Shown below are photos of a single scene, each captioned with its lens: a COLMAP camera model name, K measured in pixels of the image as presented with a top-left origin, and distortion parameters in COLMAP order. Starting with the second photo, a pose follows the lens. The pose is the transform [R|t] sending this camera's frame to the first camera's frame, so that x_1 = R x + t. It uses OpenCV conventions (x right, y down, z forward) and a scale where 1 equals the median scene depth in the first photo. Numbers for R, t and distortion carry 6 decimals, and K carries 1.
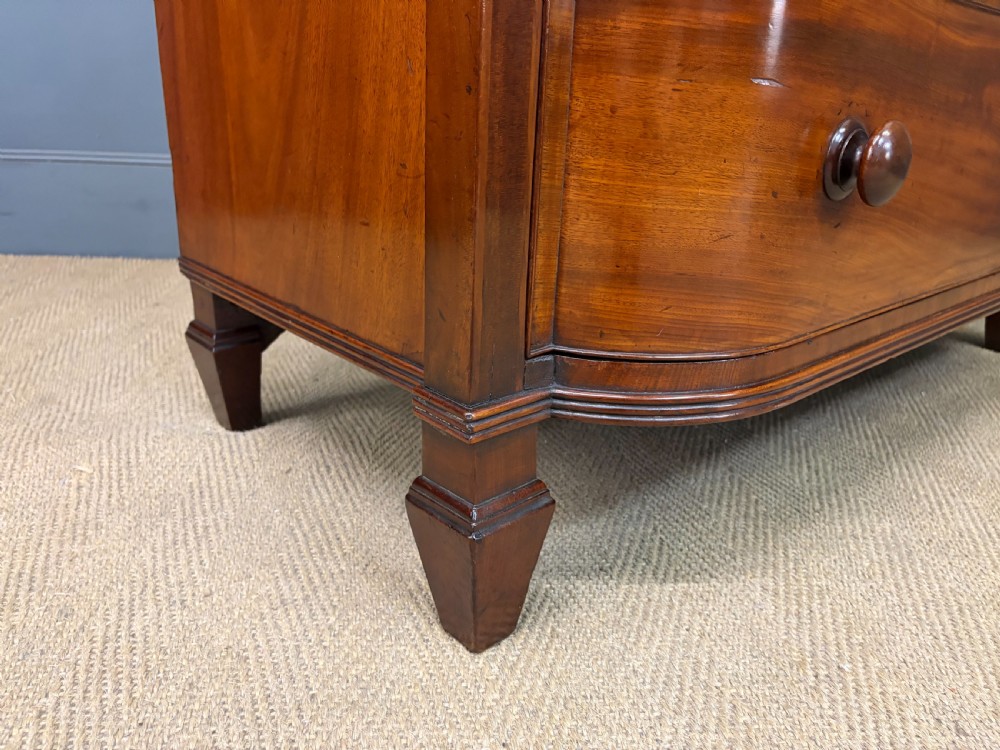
lens RADIAL K [[769.4, 0, 501.3], [0, 769.4, 379.3], [0, 0, 1]] dist [0.055027, -0.077503]
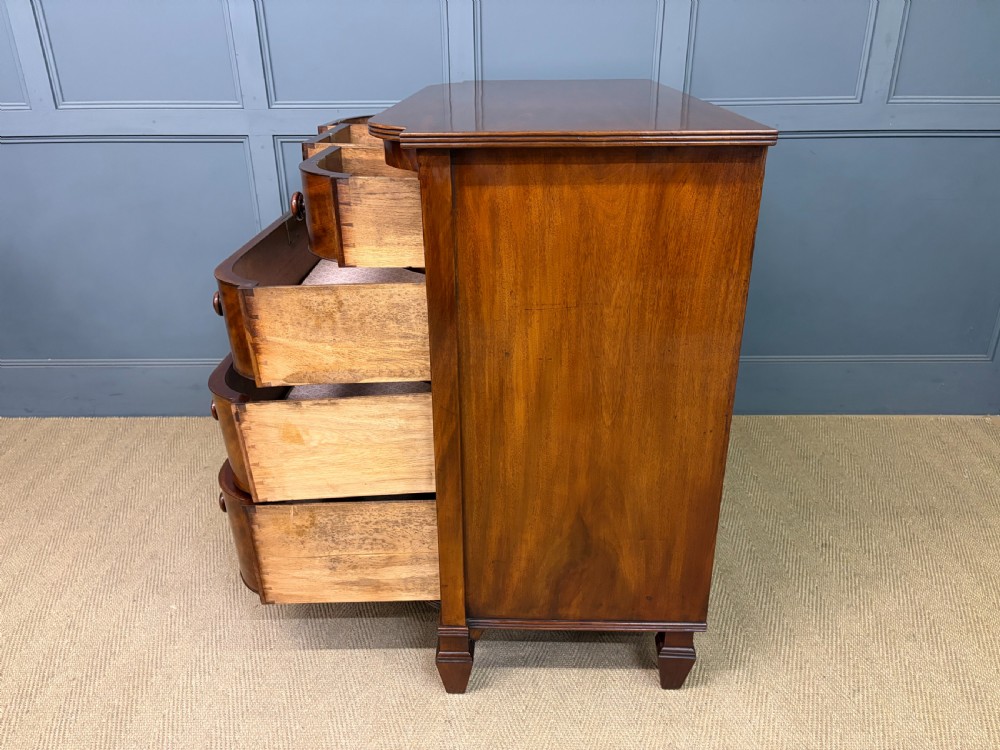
lens RADIAL K [[763.5, 0, 502.8], [0, 763.5, 377.0], [0, 0, 1]] dist [0.062645, -0.078219]
pose [[0.996805, -0.015316, -0.078392, 0.848571], [0.021037, 0.997133, 0.072684, -0.921865], [0.077054, -0.074101, 0.994269, -1.553474]]
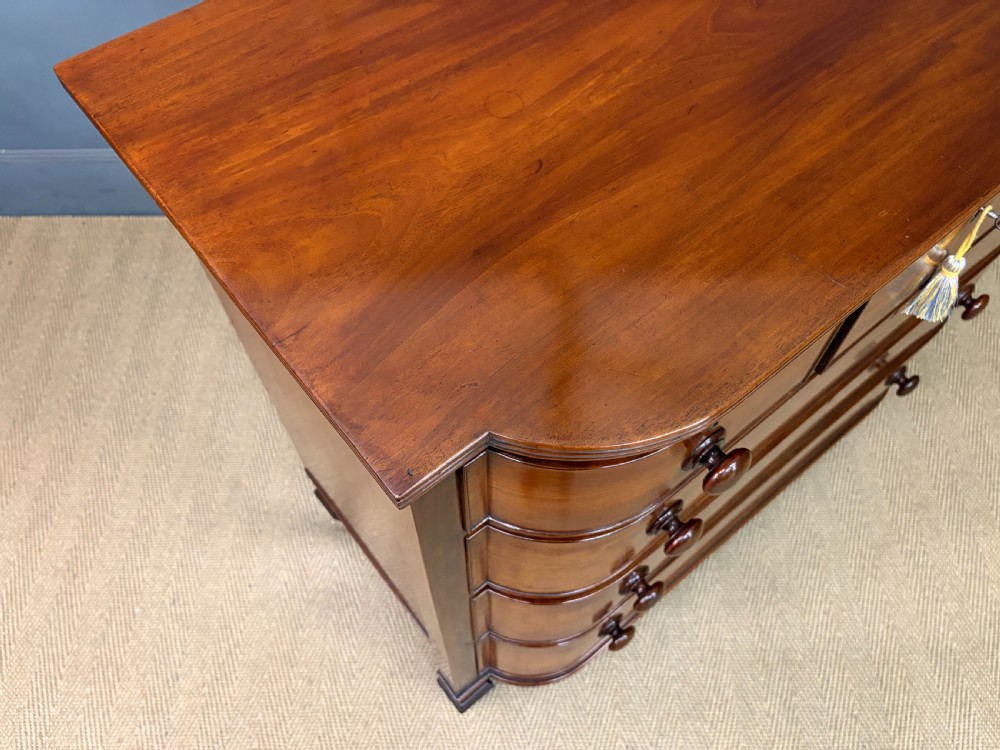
lens RADIAL K [[769.4, 0, 501.3], [0, 769.4, 379.3], [0, 0, 1]] dist [0.055027, -0.077503]
pose [[0.998105, 0.024615, -0.056396, 0.185371], [0.015908, 0.782129, 0.622914, -1.934742], [0.059442, -0.622631, 0.780255, -0.335274]]
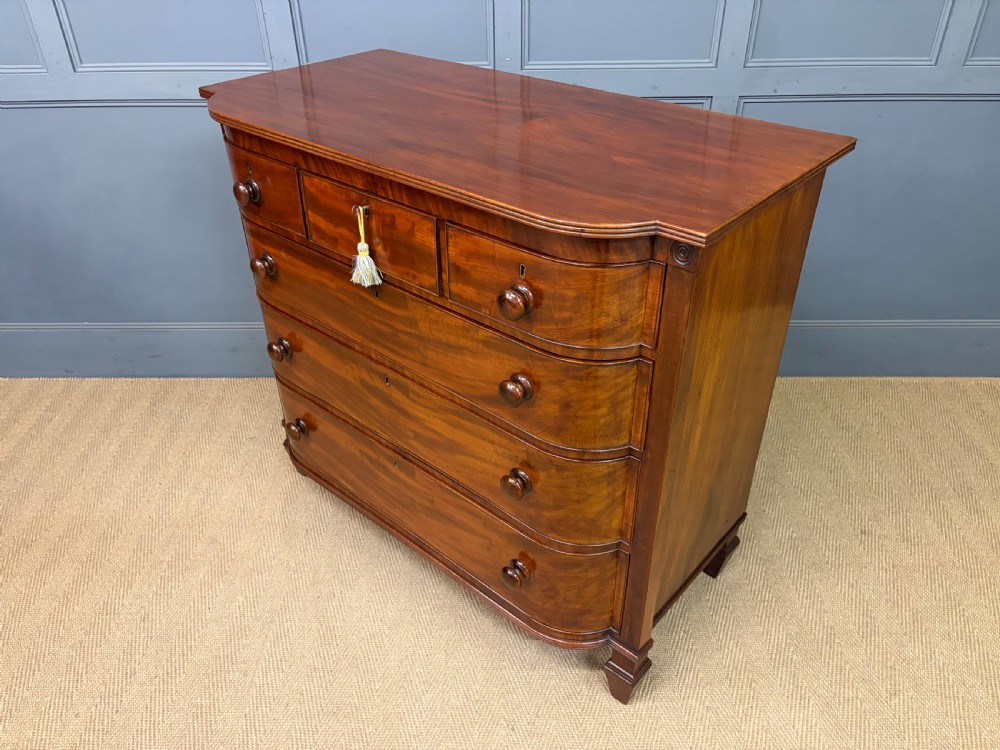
lens RADIAL K [[763.5, 0, 502.8], [0, 763.5, 377.0], [0, 0, 1]] dist [0.062645, -0.078219]
pose [[0.996198, 0.000066, -0.087117, 0.667951], [0.020874, 0.970689, 0.239431, -1.439374], [0.084579, -0.240339, 0.966997, -1.469302]]
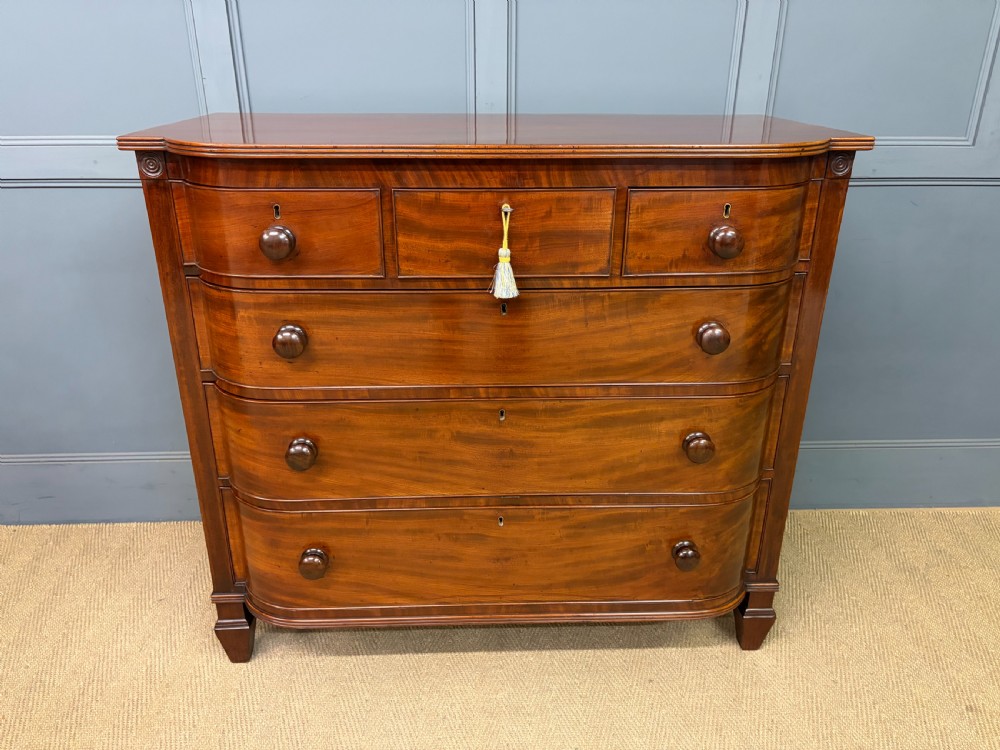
lens RADIAL K [[763.5, 0, 502.8], [0, 763.5, 377.0], [0, 0, 1]] dist [0.062645, -0.078219]
pose [[0.999298, -0.024641, -0.028210, 0.493575], [0.025954, 0.998549, 0.047174, -1.201959], [0.027007, -0.047873, 0.998488, -0.789848]]
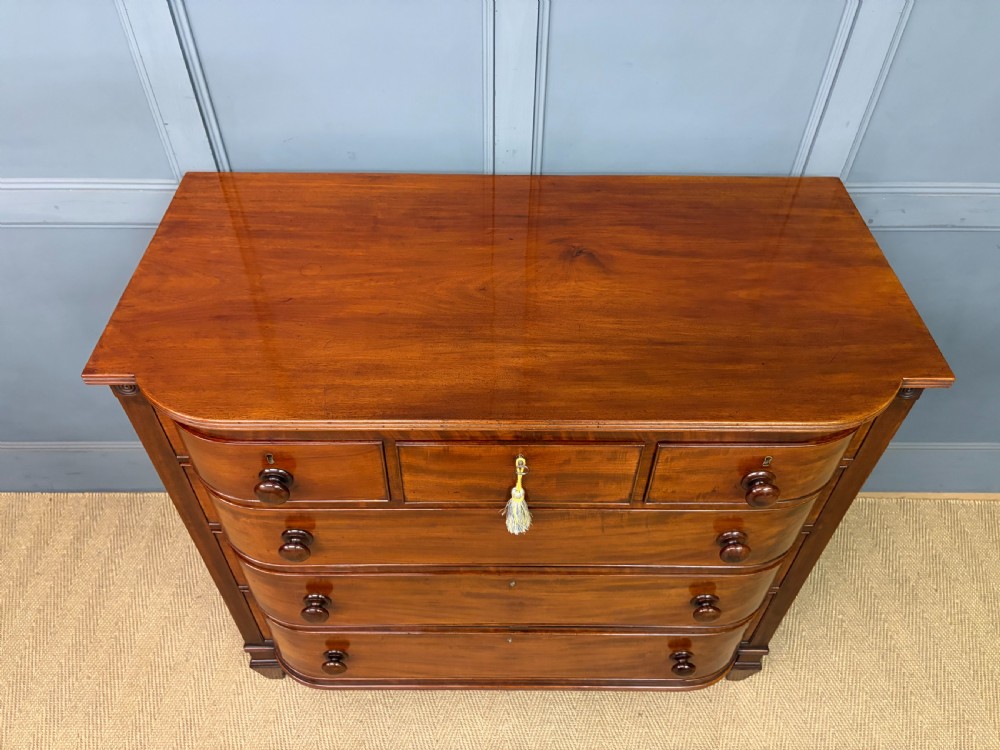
lens RADIAL K [[763.5, 0, 502.8], [0, 763.5, 377.0], [0, 0, 1]] dist [0.062645, -0.078219]
pose [[0.998201, 0.020663, -0.056278, 0.511415], [0.005989, 0.899656, 0.436557, -2.506692], [0.059651, -0.436109, 0.897914, -0.314104]]
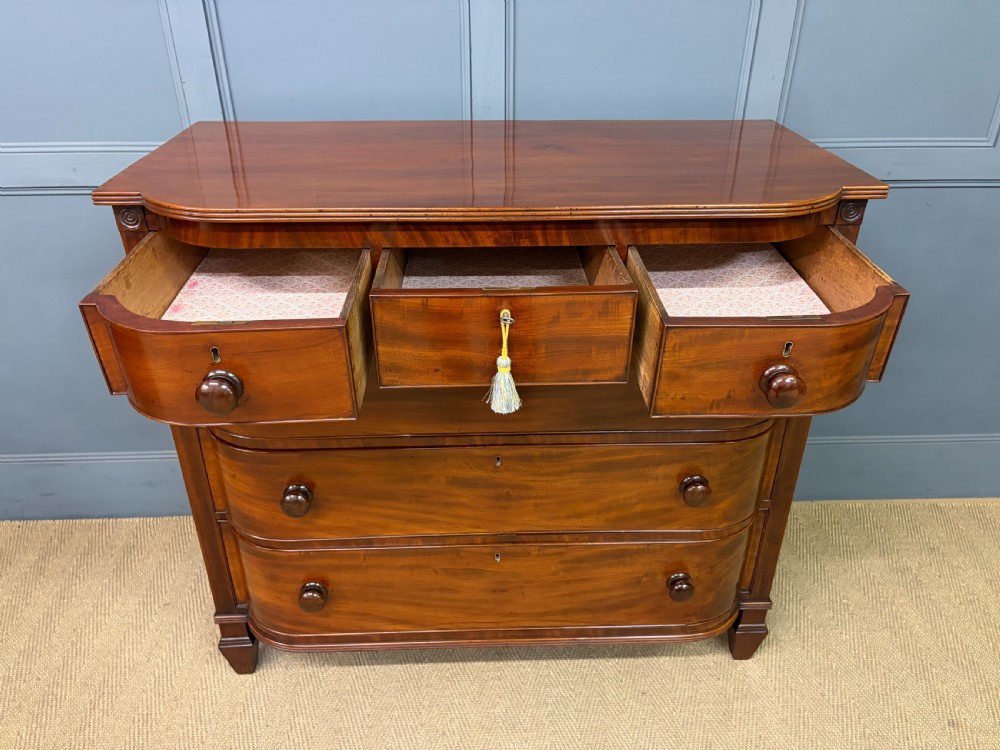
lens RADIAL K [[763.7, 0, 506.2], [0, 763.7, 376.4], [0, 0, 1]] dist [0.064857, -0.079988]
pose [[0.999259, -0.021491, -0.031916, 0.525420], [0.026331, 0.986775, 0.159945, -1.582871], [0.028056, -0.160667, 0.986610, -0.710660]]
